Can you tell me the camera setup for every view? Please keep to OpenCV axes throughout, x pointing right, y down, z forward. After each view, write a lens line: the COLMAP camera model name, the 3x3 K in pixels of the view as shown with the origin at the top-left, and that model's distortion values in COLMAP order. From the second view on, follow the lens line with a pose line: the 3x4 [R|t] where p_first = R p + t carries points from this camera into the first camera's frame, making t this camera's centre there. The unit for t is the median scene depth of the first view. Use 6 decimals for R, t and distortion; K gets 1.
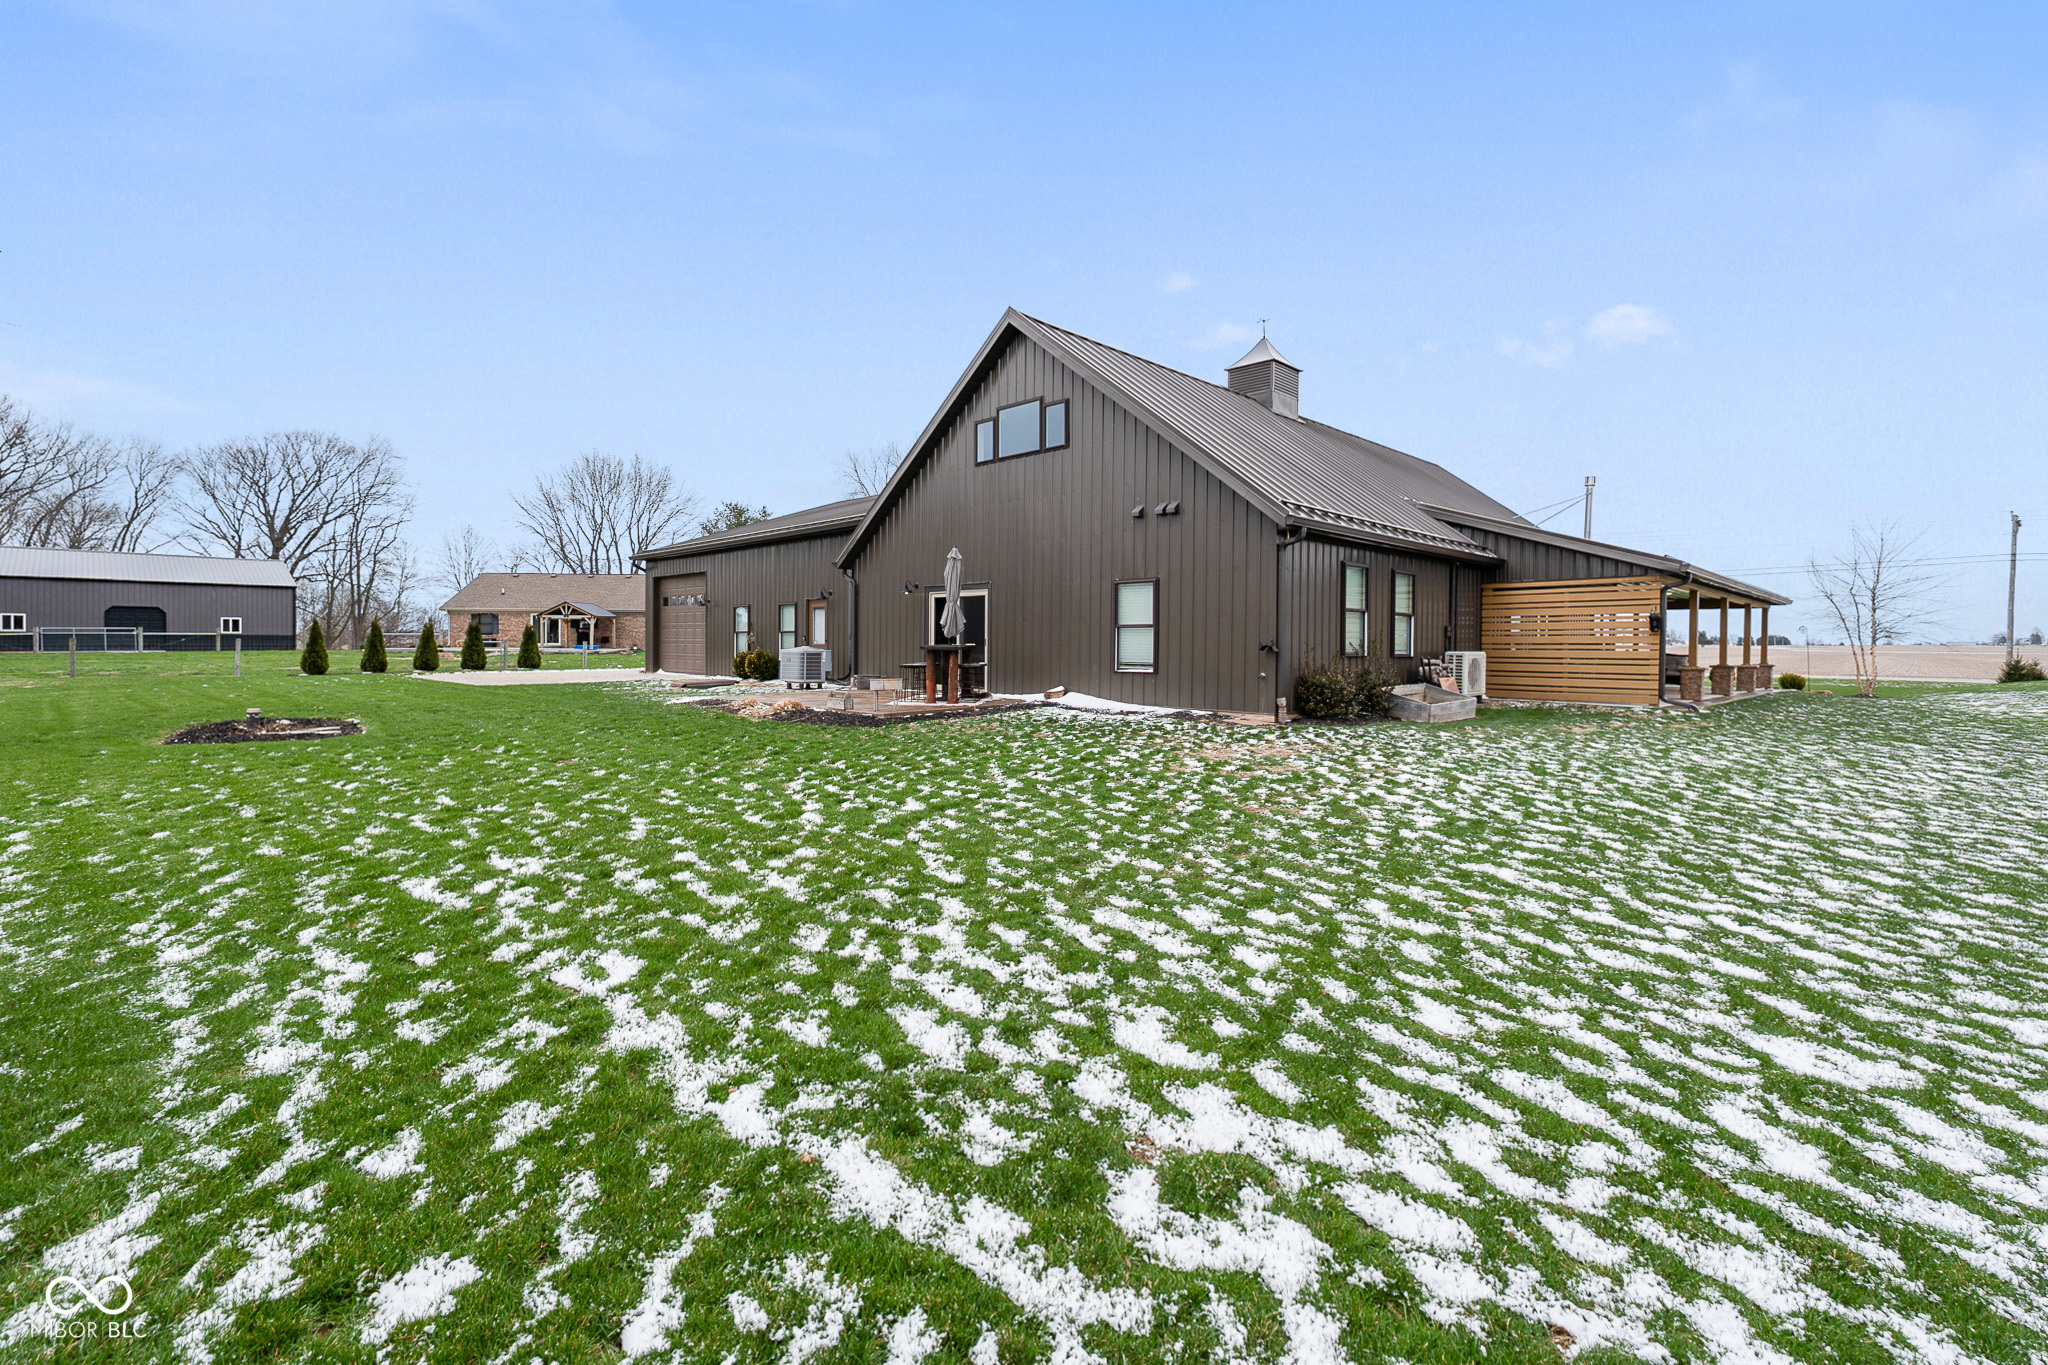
lens RADIAL K [[924.5, 0, 1030.2], [0, 924.5, 668.3], [0, 0, 1]] dist [-0.001202, 0.000121]
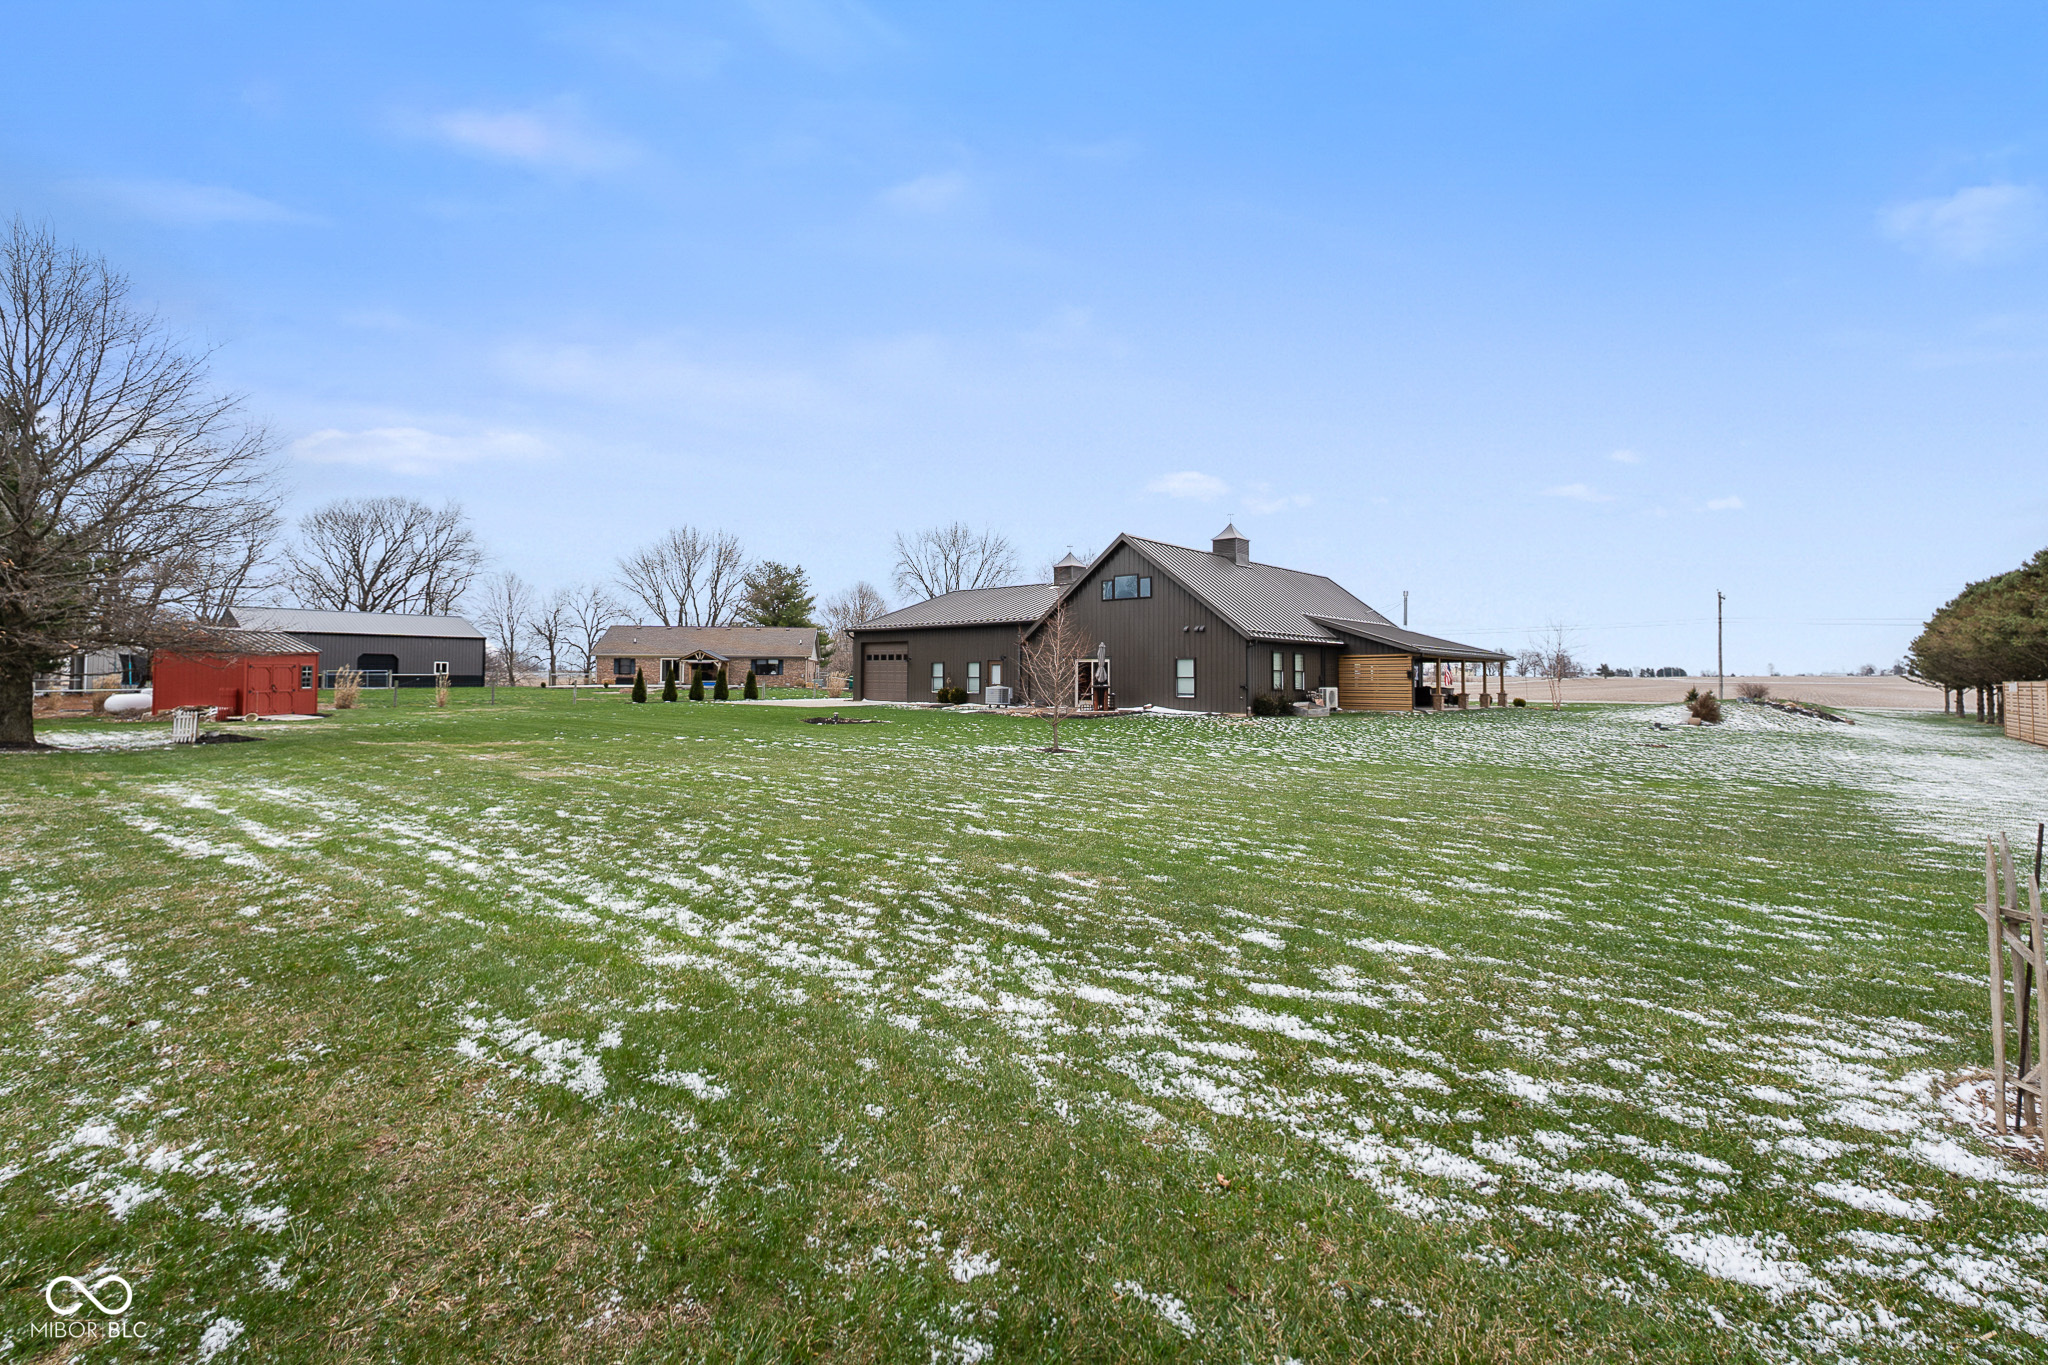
lens RADIAL K [[957.9, 0, 974.5], [0, 957.9, 660.1], [0, 0, 1]] dist [0.000522, -0.000060]
pose [[0.999796, -0.002623, 0.020042, -0.331331], [0.003471, 0.999095, -0.042395, 0.008240], [-0.019912, 0.042456, 0.998900, -1.005037]]
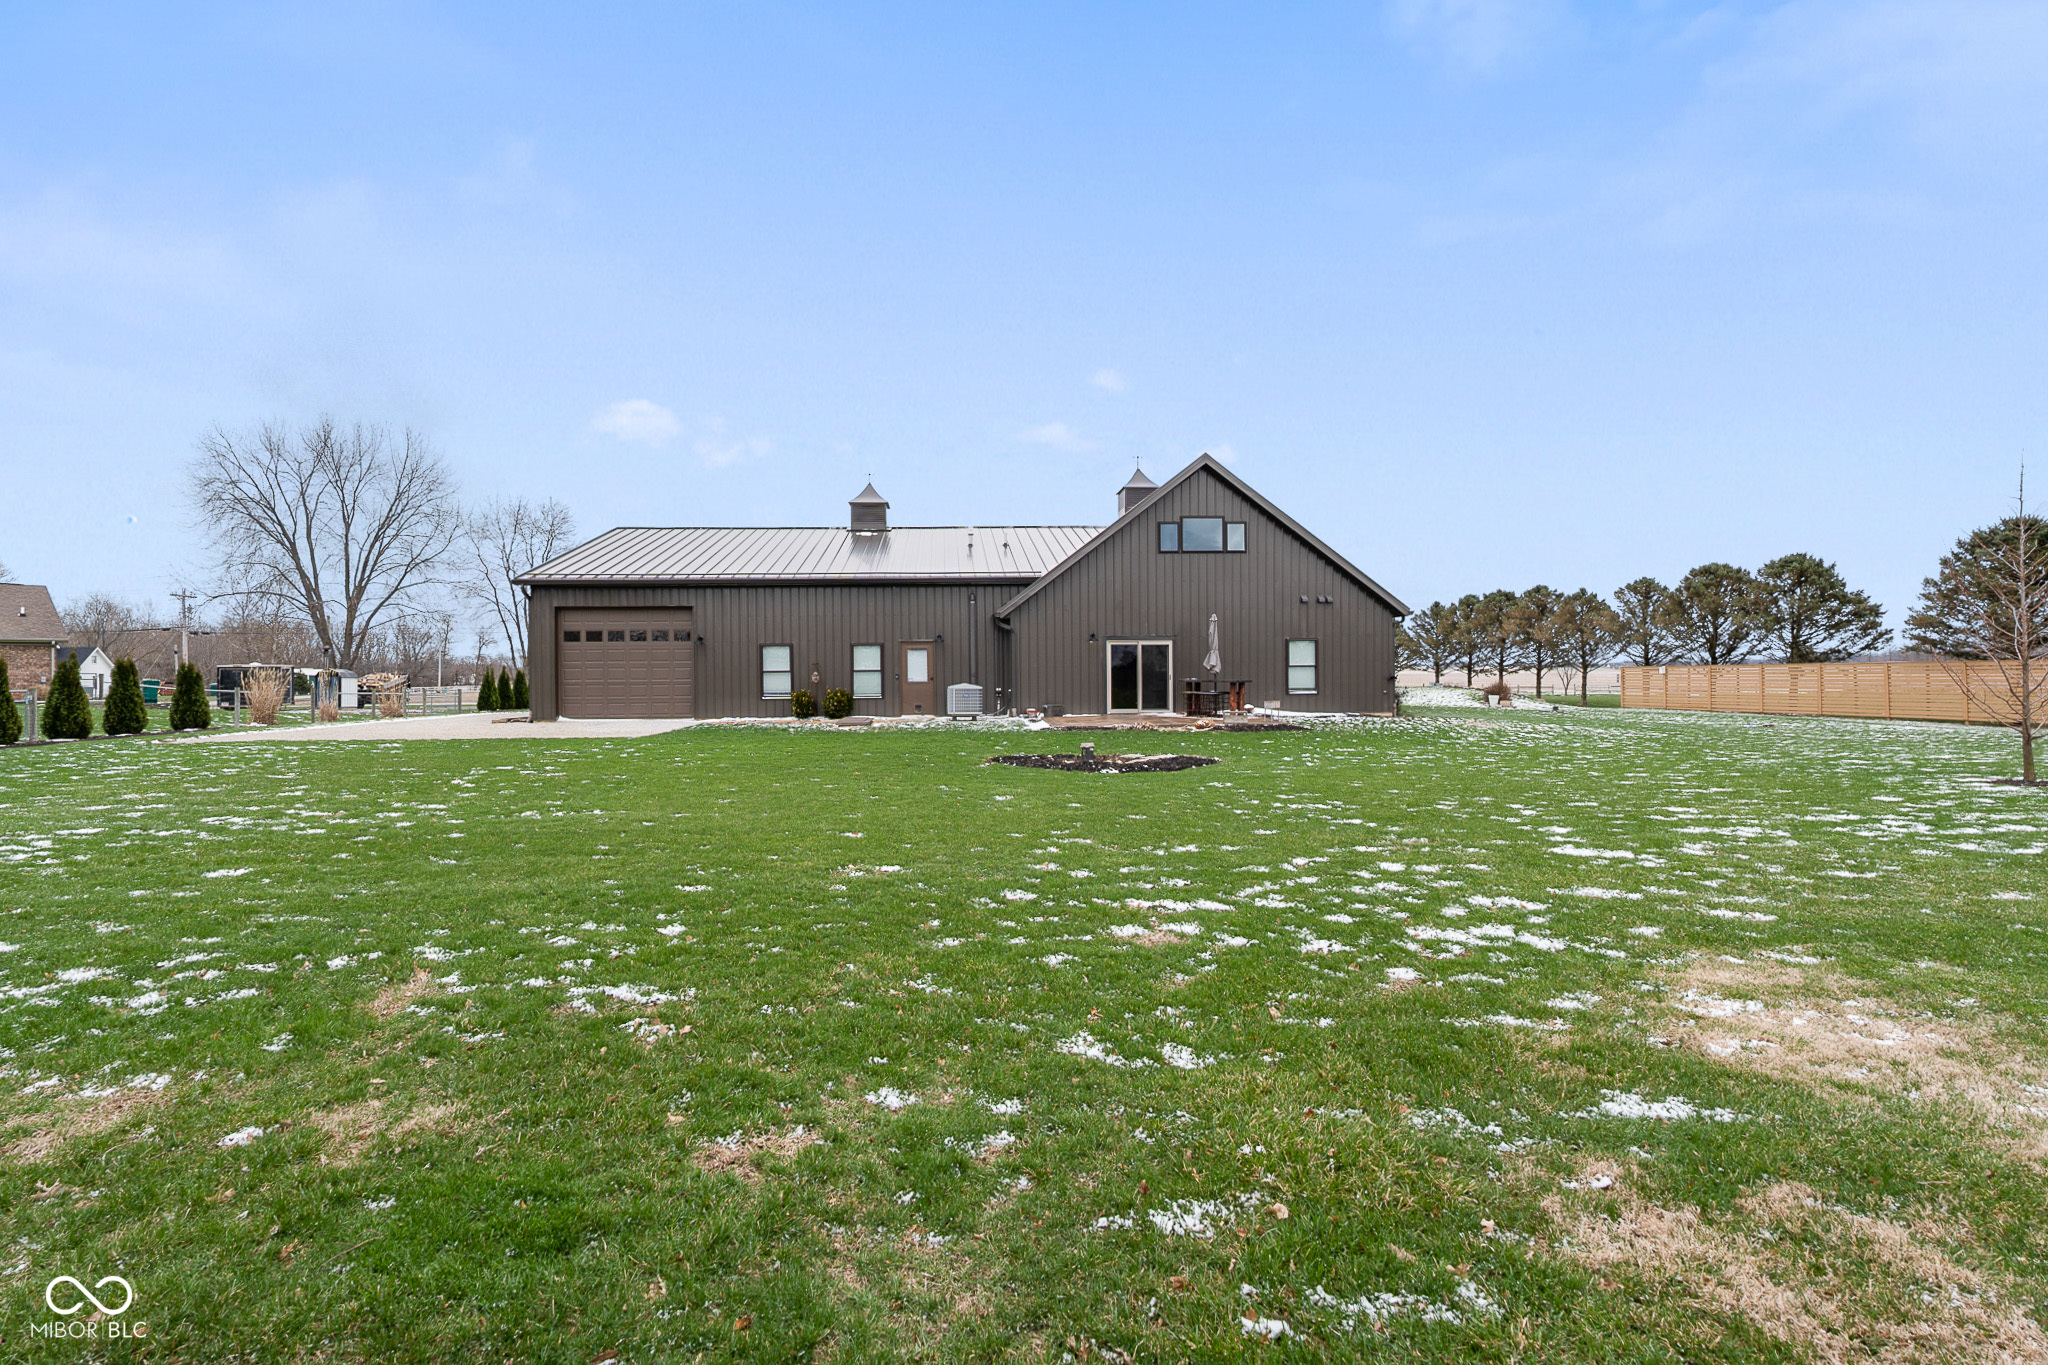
lens RADIAL K [[920.9, 0, 1011.0], [0, 920.9, 695.5], [0, 0, 1]] dist [0.000601, 0.000232]
pose [[0.681979, -0.036374, 0.730467, -1.042787], [0.030829, 0.999304, 0.020979, -0.030815], [-0.730722, 0.008212, 0.682626, 0.163584]]
